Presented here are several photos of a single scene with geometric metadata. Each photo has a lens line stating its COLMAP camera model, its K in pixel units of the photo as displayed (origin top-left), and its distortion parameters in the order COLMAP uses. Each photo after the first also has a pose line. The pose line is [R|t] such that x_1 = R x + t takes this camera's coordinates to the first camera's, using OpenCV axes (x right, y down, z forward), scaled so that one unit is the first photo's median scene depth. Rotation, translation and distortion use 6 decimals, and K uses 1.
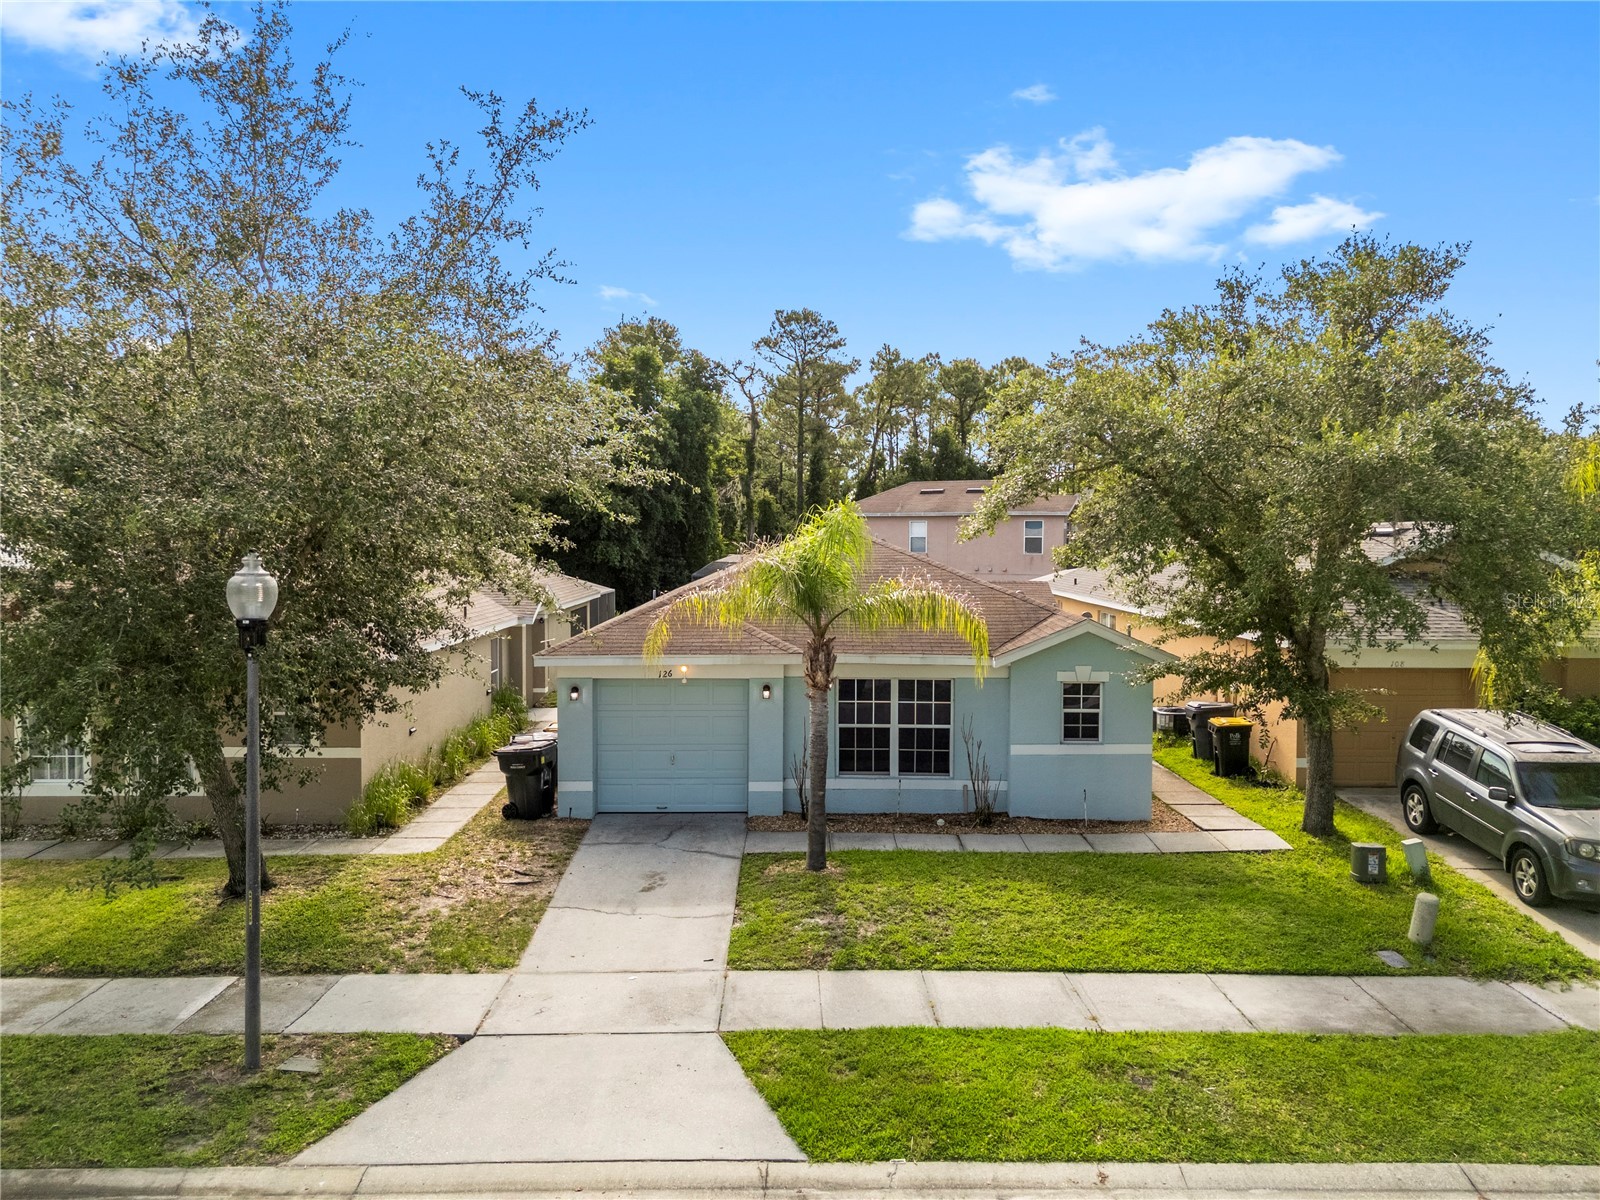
lens RADIAL K [[1192.0, 0, 797.2], [0, 1192.0, 601.4], [0, 0, 1]] dist [0.038553, -0.019778]
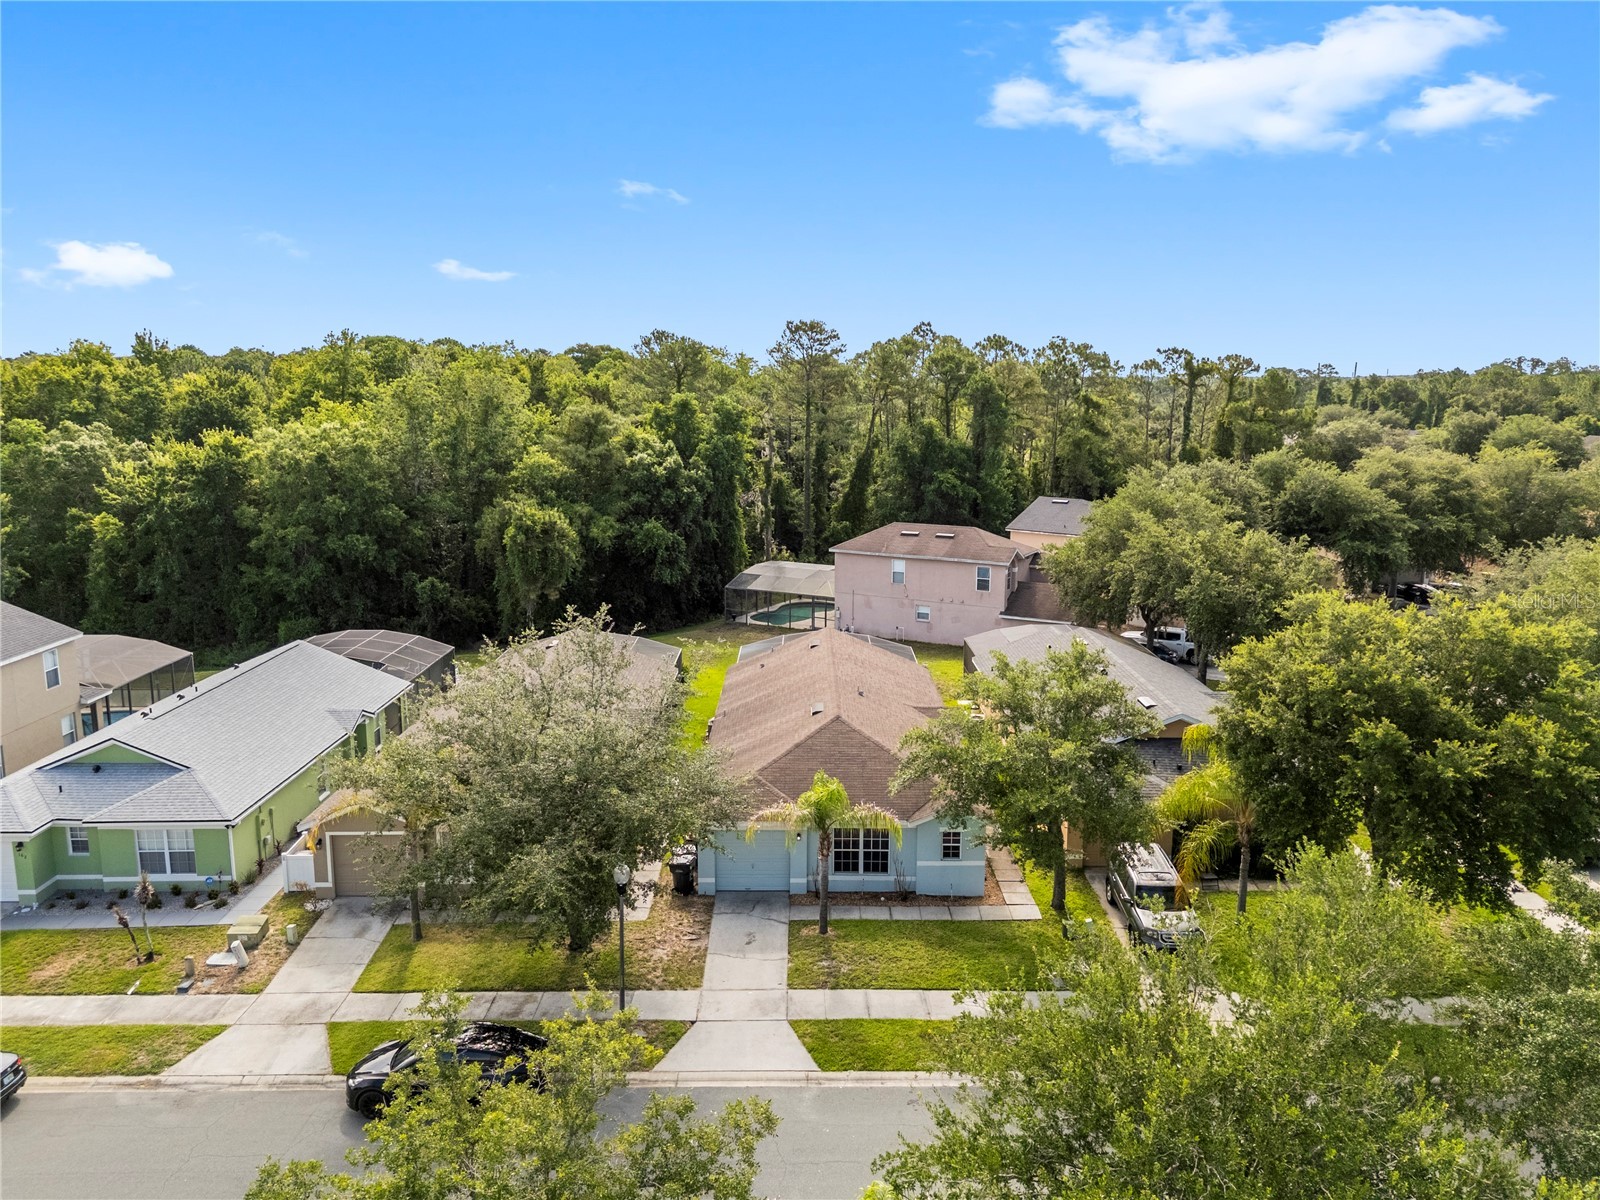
lens RADIAL K [[1192.0, 0, 794.6], [0, 1192.0, 598.5], [0, 0, 1]] dist [0.038553, -0.019778]
pose [[0.999984, -0.001624, -0.005472, -0.023135], [0.002272, 0.992703, 0.120565, -0.634929], [0.005236, -0.120575, 0.992690, -1.091696]]
